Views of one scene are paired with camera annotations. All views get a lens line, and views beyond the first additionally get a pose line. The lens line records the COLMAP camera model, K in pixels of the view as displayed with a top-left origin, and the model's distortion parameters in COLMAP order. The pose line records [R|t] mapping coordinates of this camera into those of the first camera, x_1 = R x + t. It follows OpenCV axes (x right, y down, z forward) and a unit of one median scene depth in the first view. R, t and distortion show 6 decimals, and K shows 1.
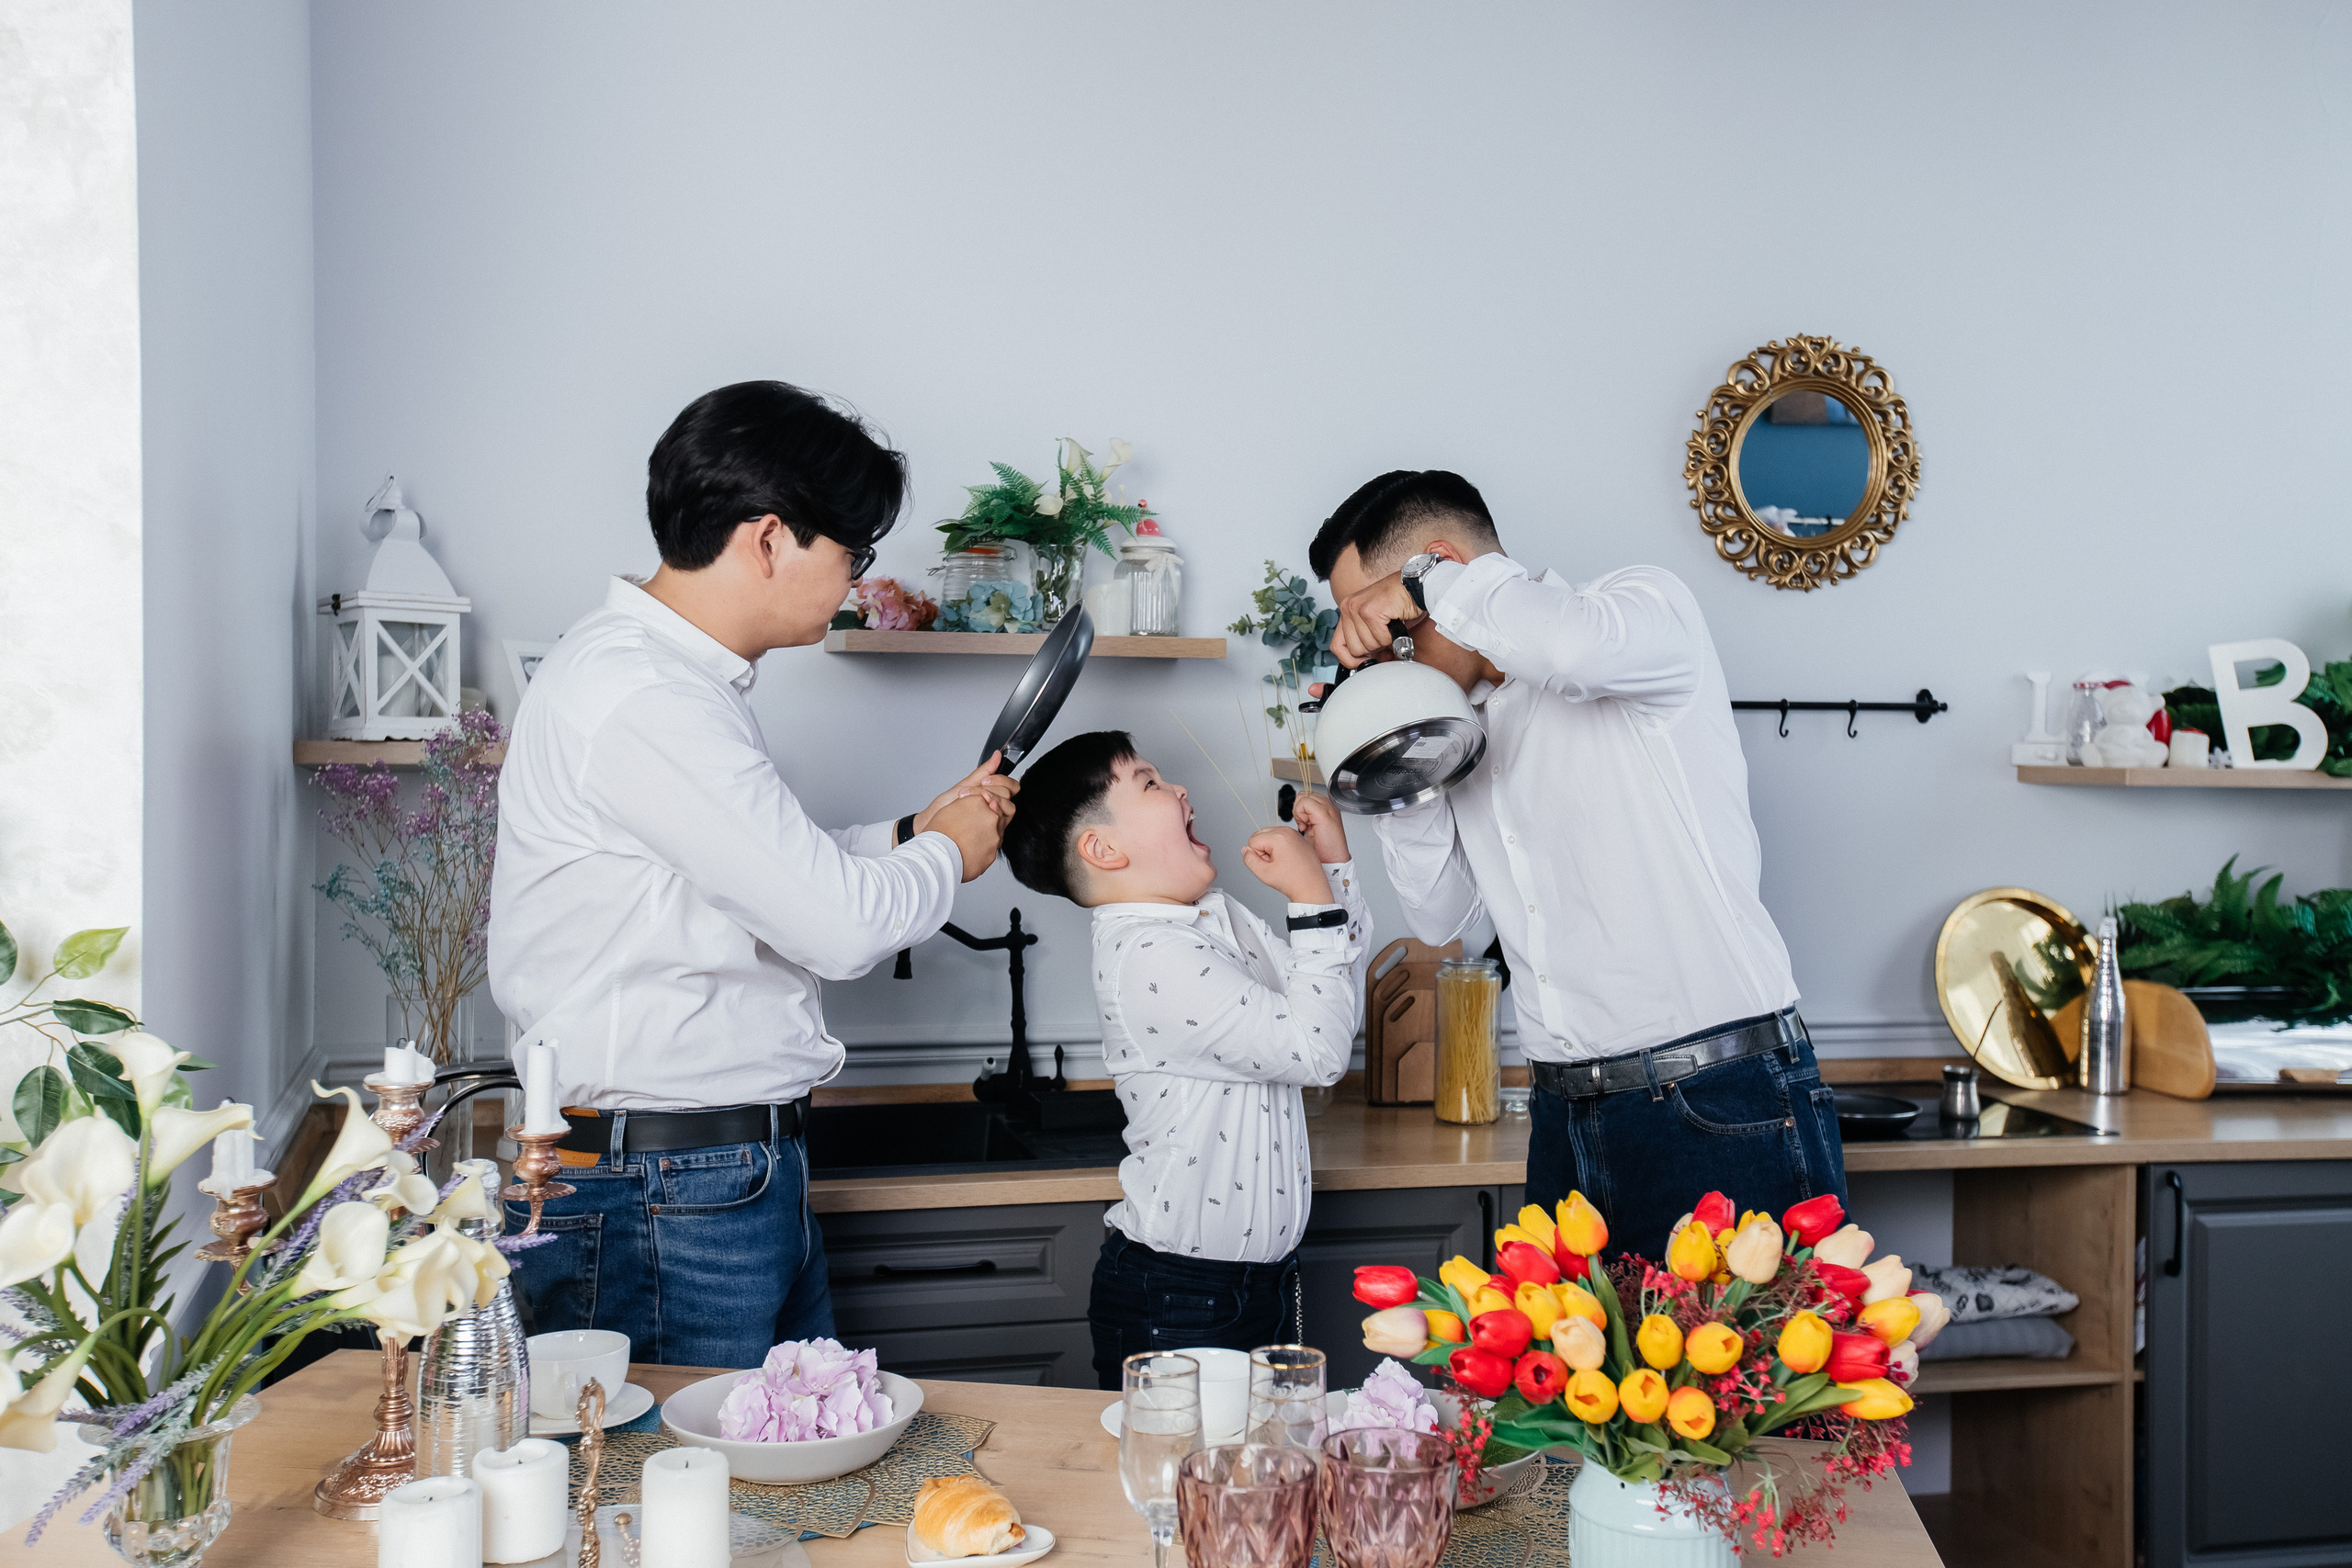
lens RADIAL K [[2475.8, 0, 1177.5], [0, 2475.8, 834.3], [0, 0, 1]] dist [0.176419, 0.000000]
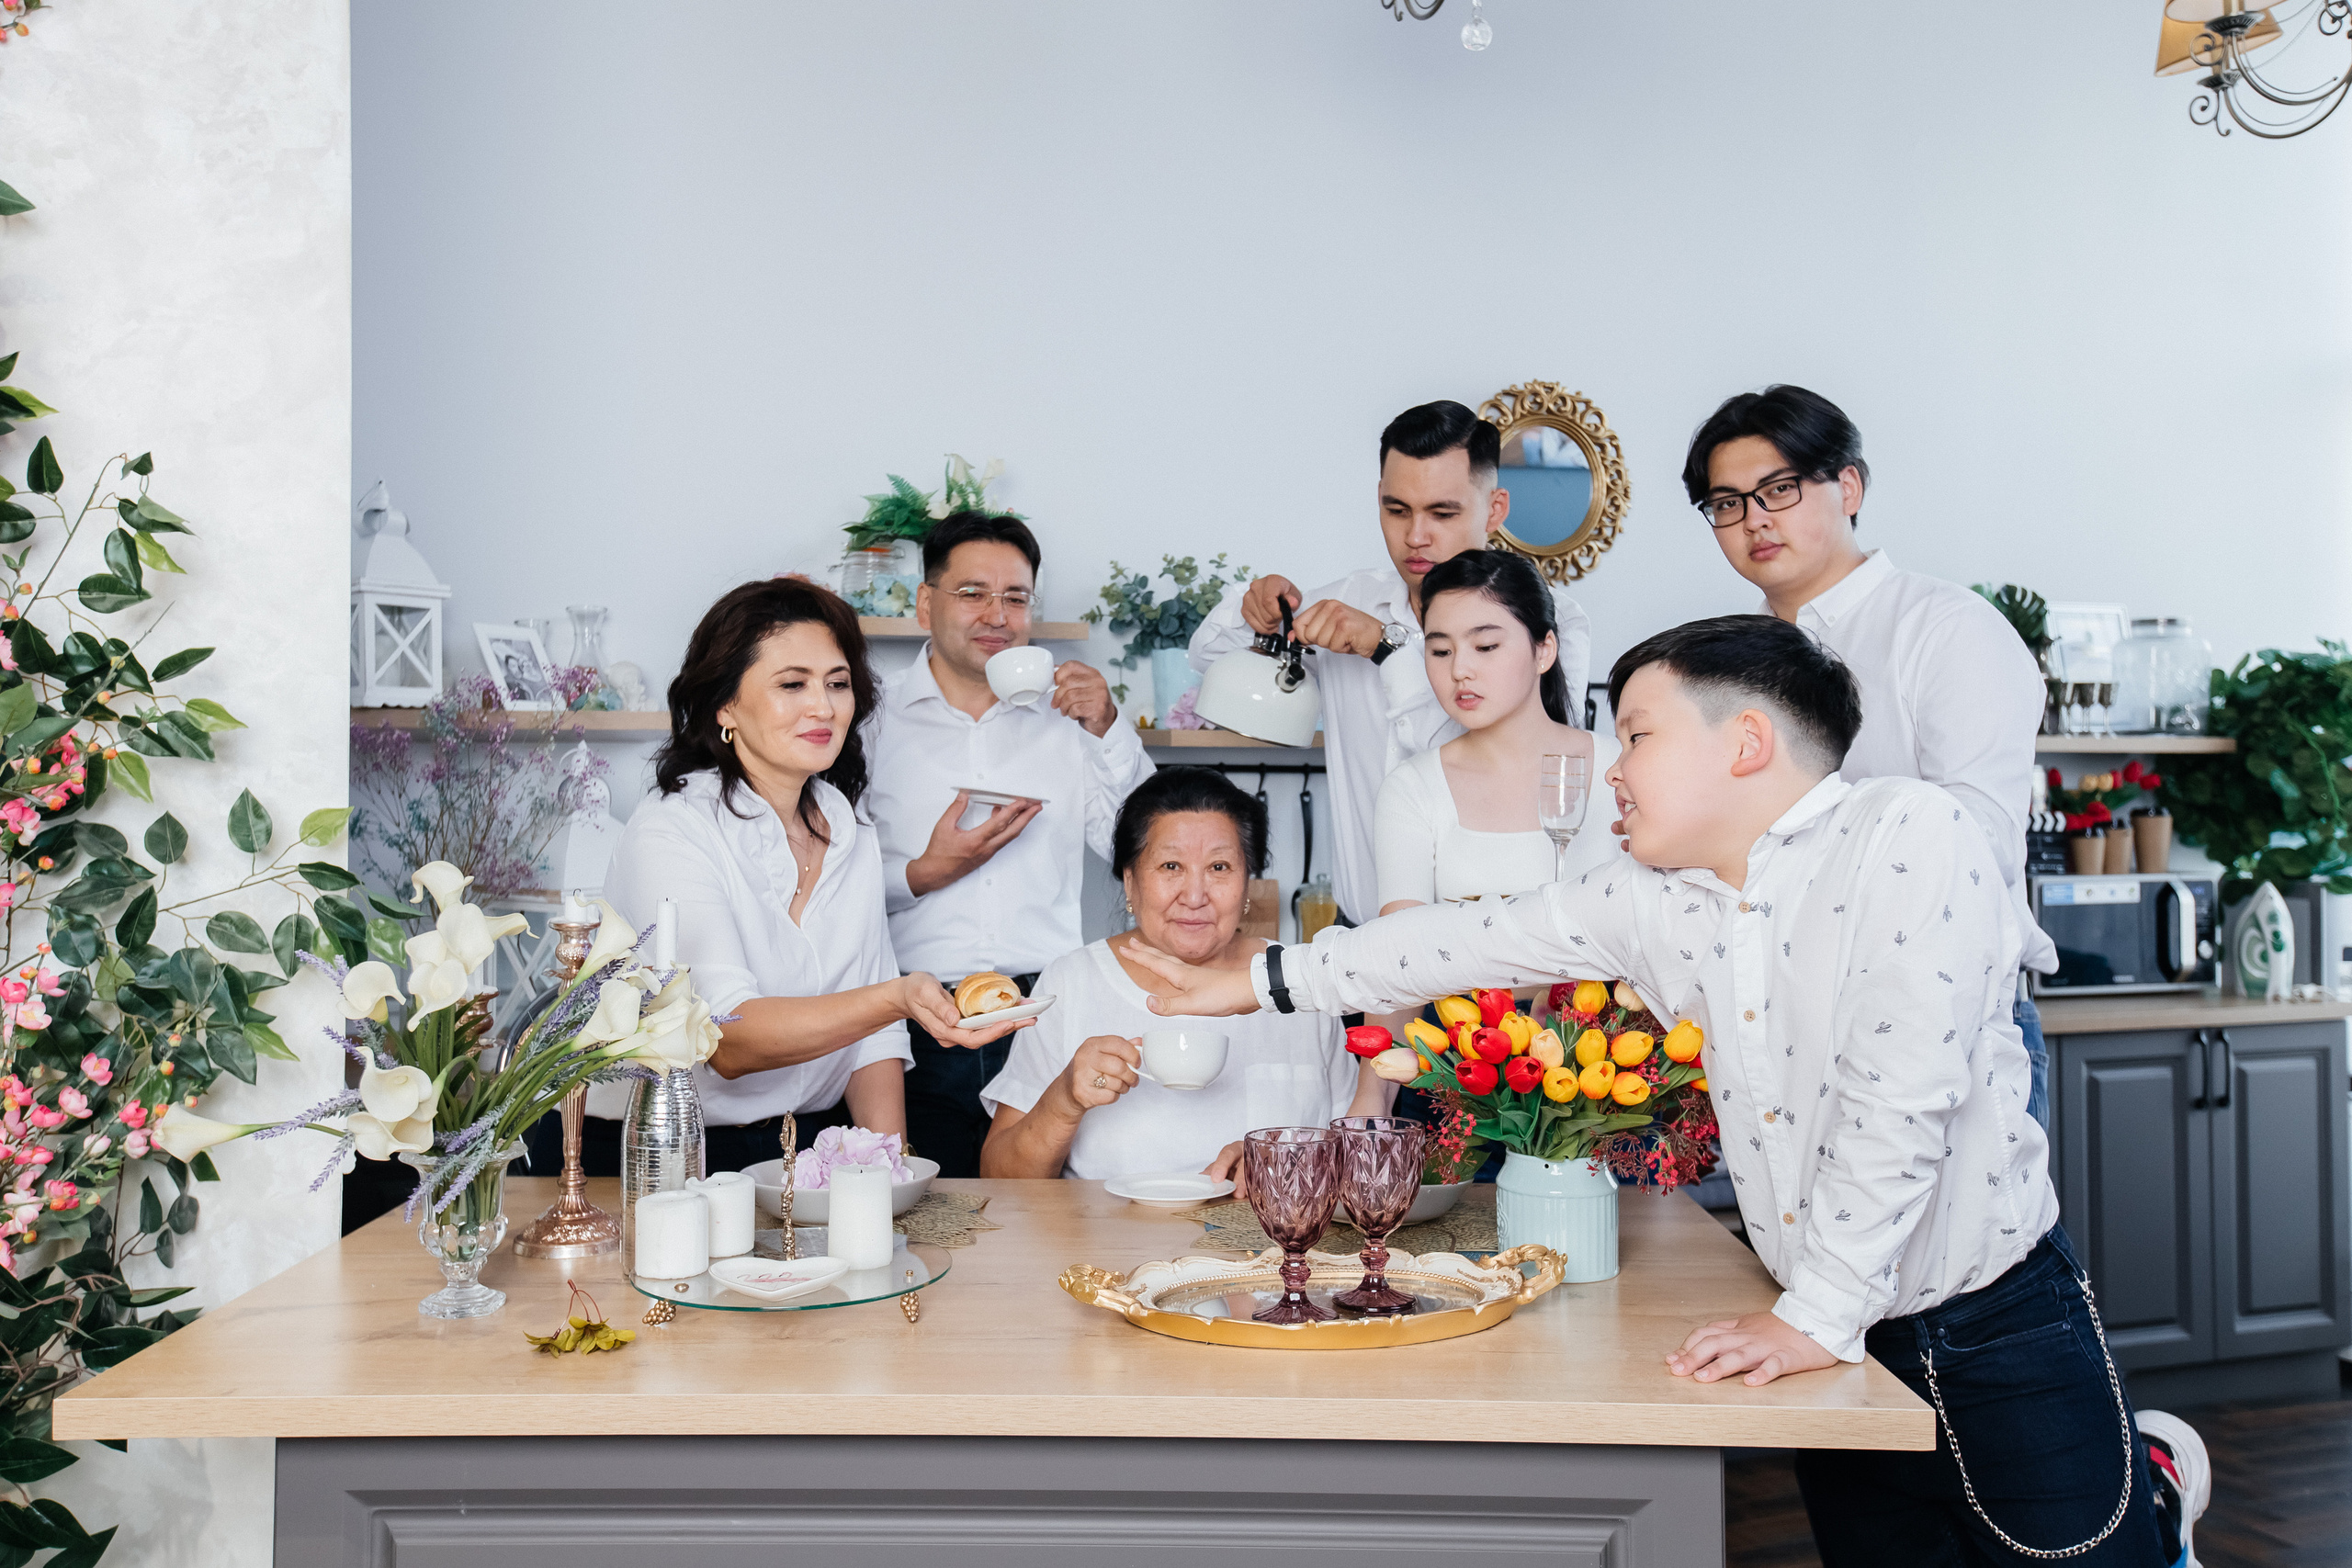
lens RADIAL K [[2475.8, 0, 1169.6], [0, 2475.8, 806.1], [0, 0, 1]] dist [0.176419, 0.000000]
pose [[0.990403, -0.013620, 0.137538, -0.099254], [0.018802, 0.999159, -0.036450, 0.049267], [-0.136926, 0.038686, 0.989826, -0.168129]]
